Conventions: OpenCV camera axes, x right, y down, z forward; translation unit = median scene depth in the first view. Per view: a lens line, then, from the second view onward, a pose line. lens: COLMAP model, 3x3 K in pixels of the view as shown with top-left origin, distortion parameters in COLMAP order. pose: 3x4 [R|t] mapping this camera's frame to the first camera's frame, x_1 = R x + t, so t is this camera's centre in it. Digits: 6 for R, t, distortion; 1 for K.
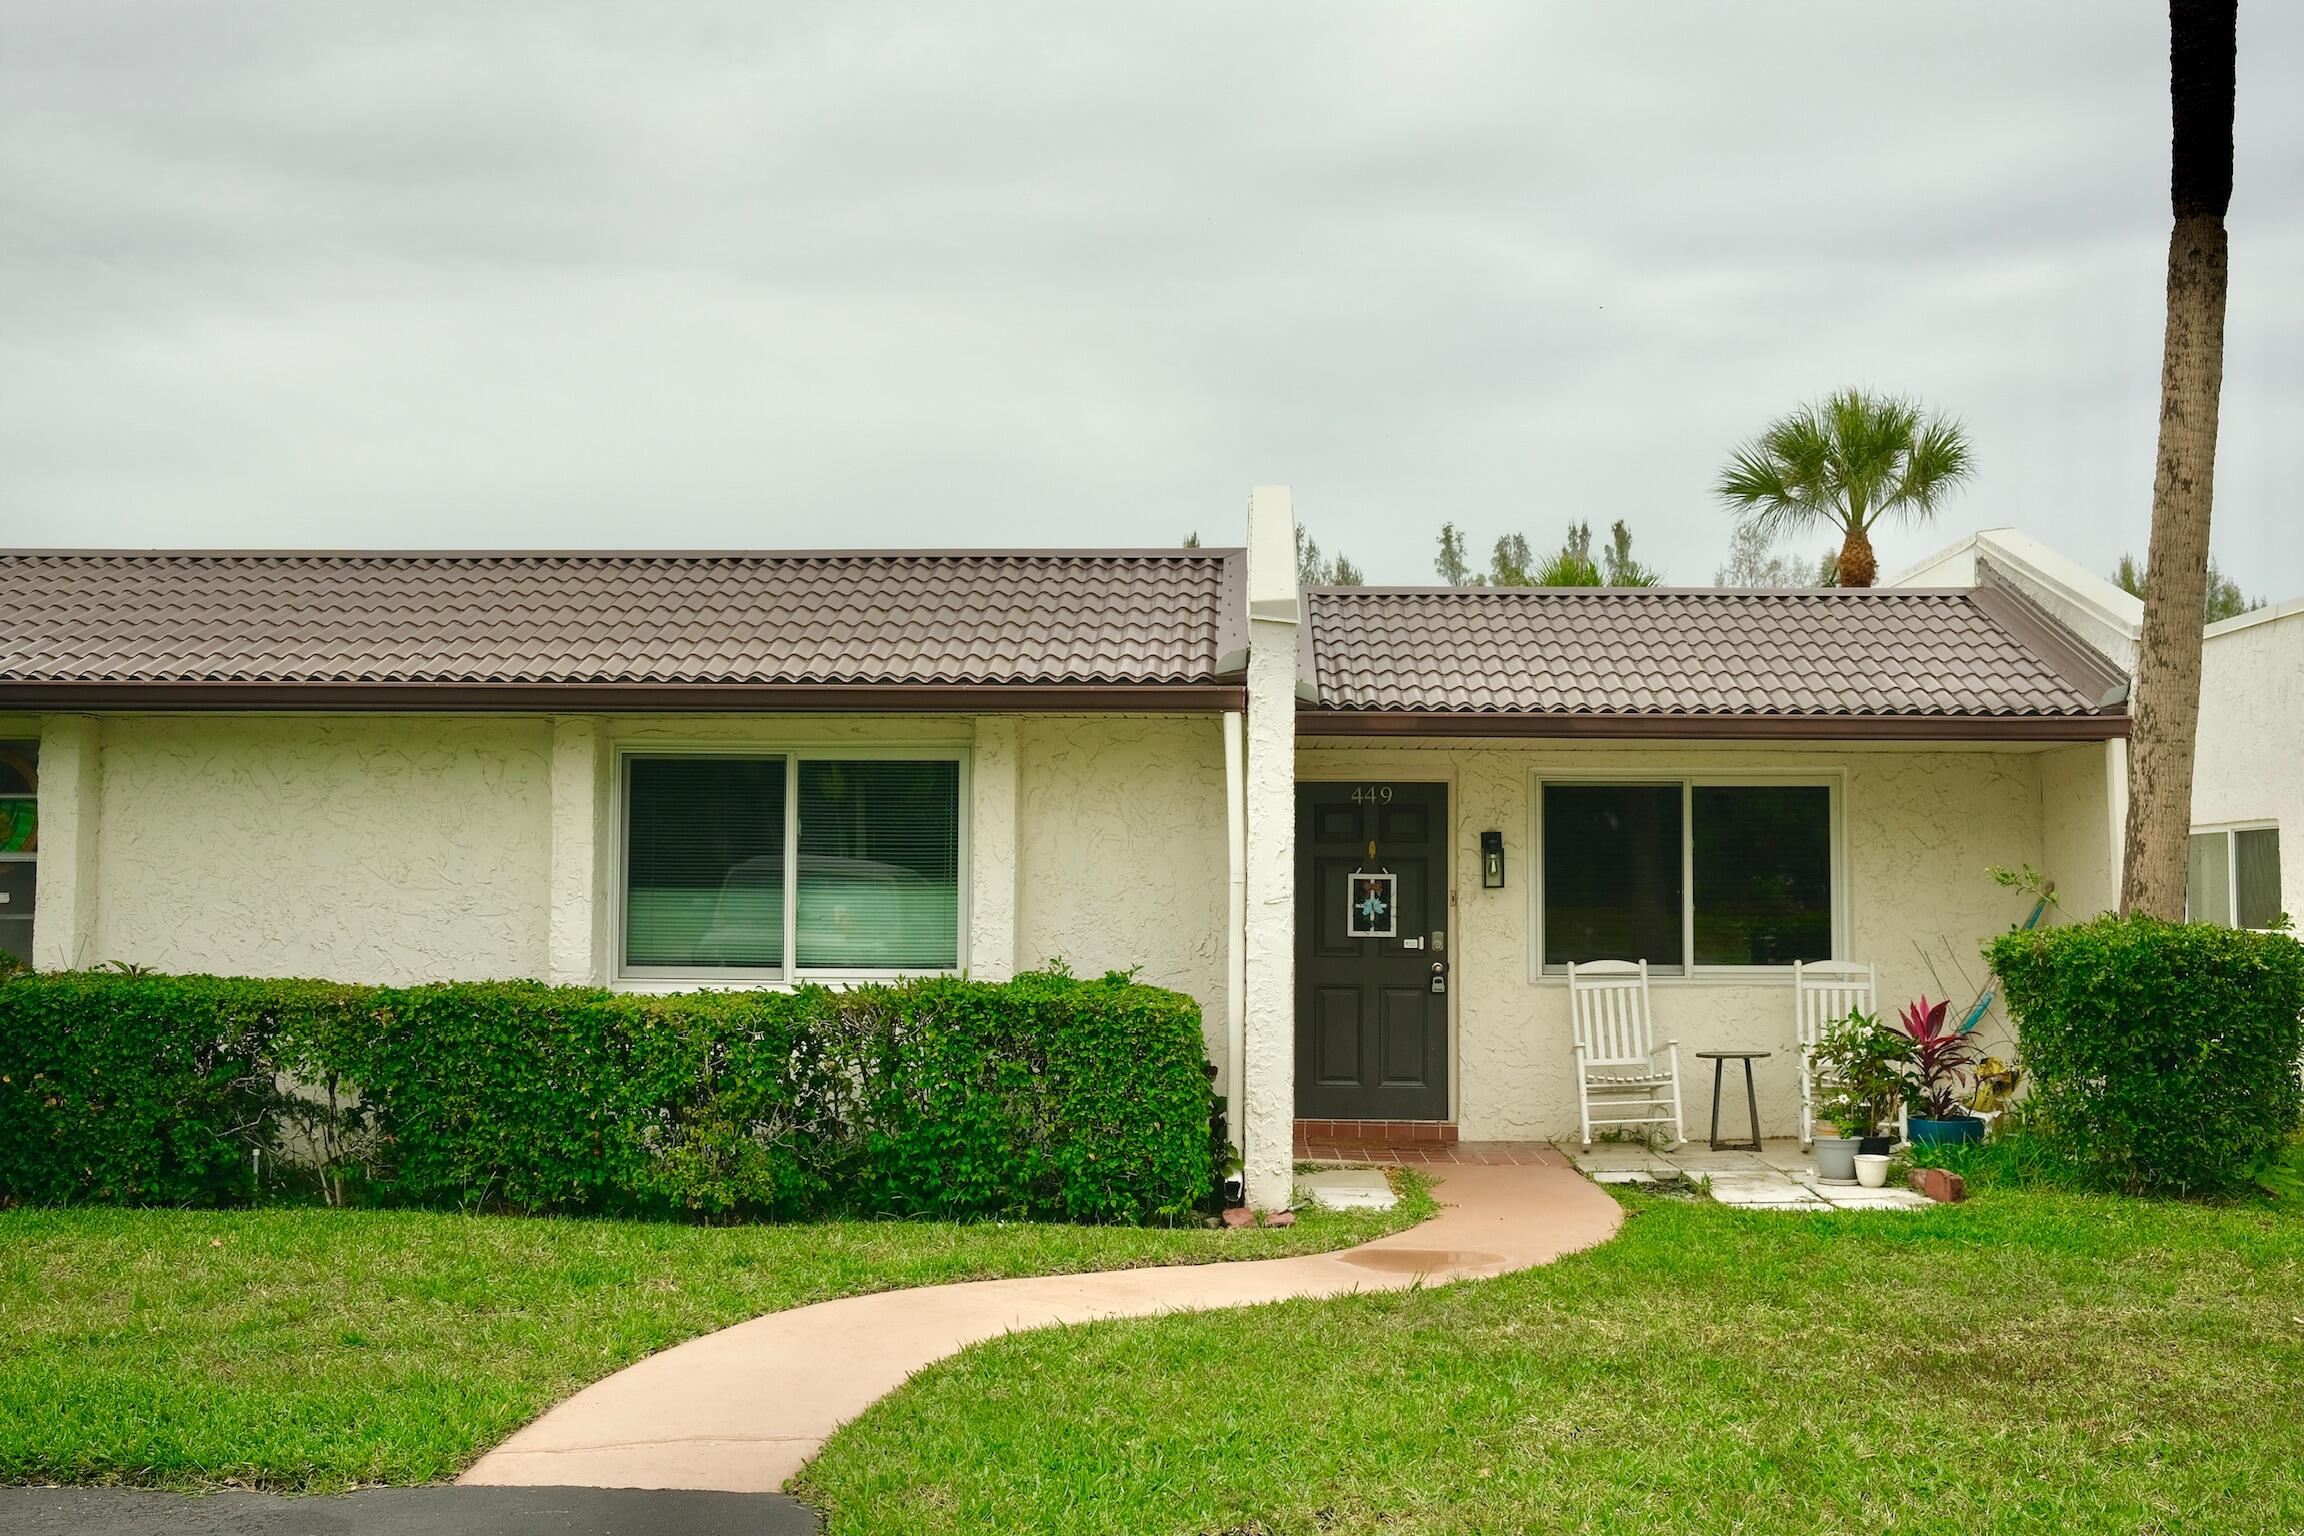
lens RADIAL K [[2289.7, 0, 1150.1], [0, 2289.7, 778.5], [0, 0, 1]] dist [-0.014793, 0.000000]
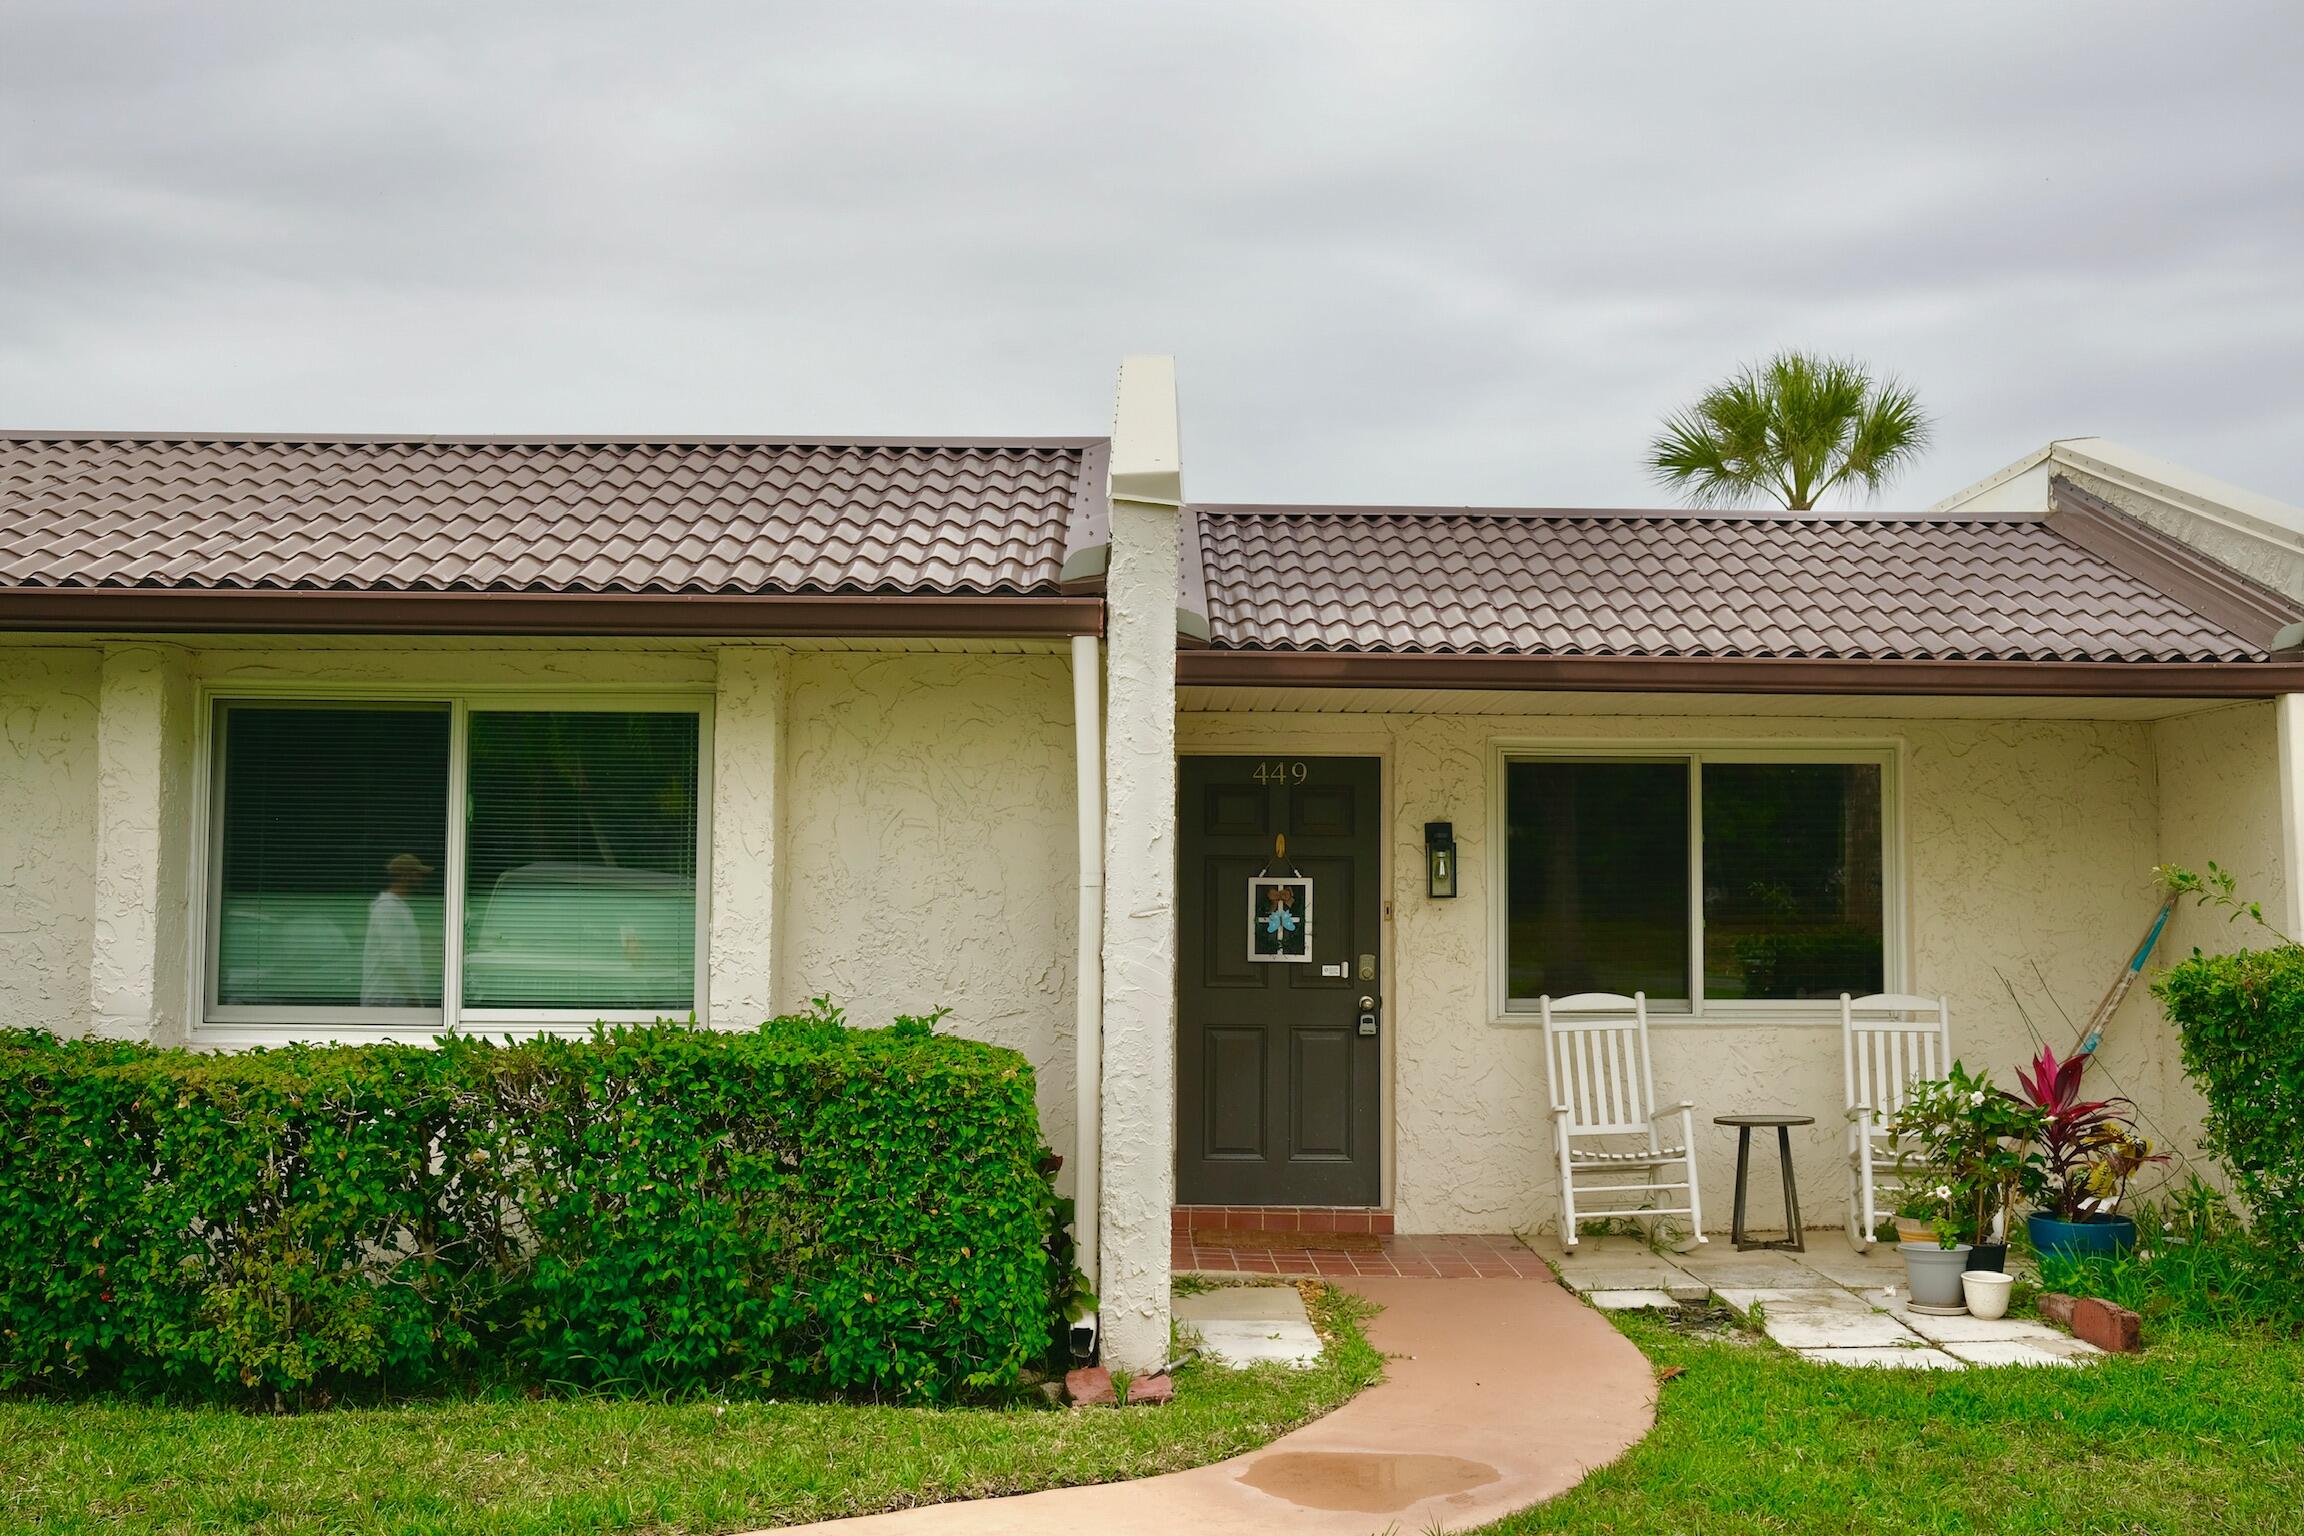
lens RADIAL K [[2289.7, 0, 1148.4], [0, 2289.7, 766.1], [0, 0, 1]] dist [-0.014793, 0.000000]
pose [[0.998866, 0.004485, 0.047404, 0.021000], [-0.003947, 0.999927, -0.011433, 0.016180], [-0.047452, 0.011233, 0.998810, 0.294384]]
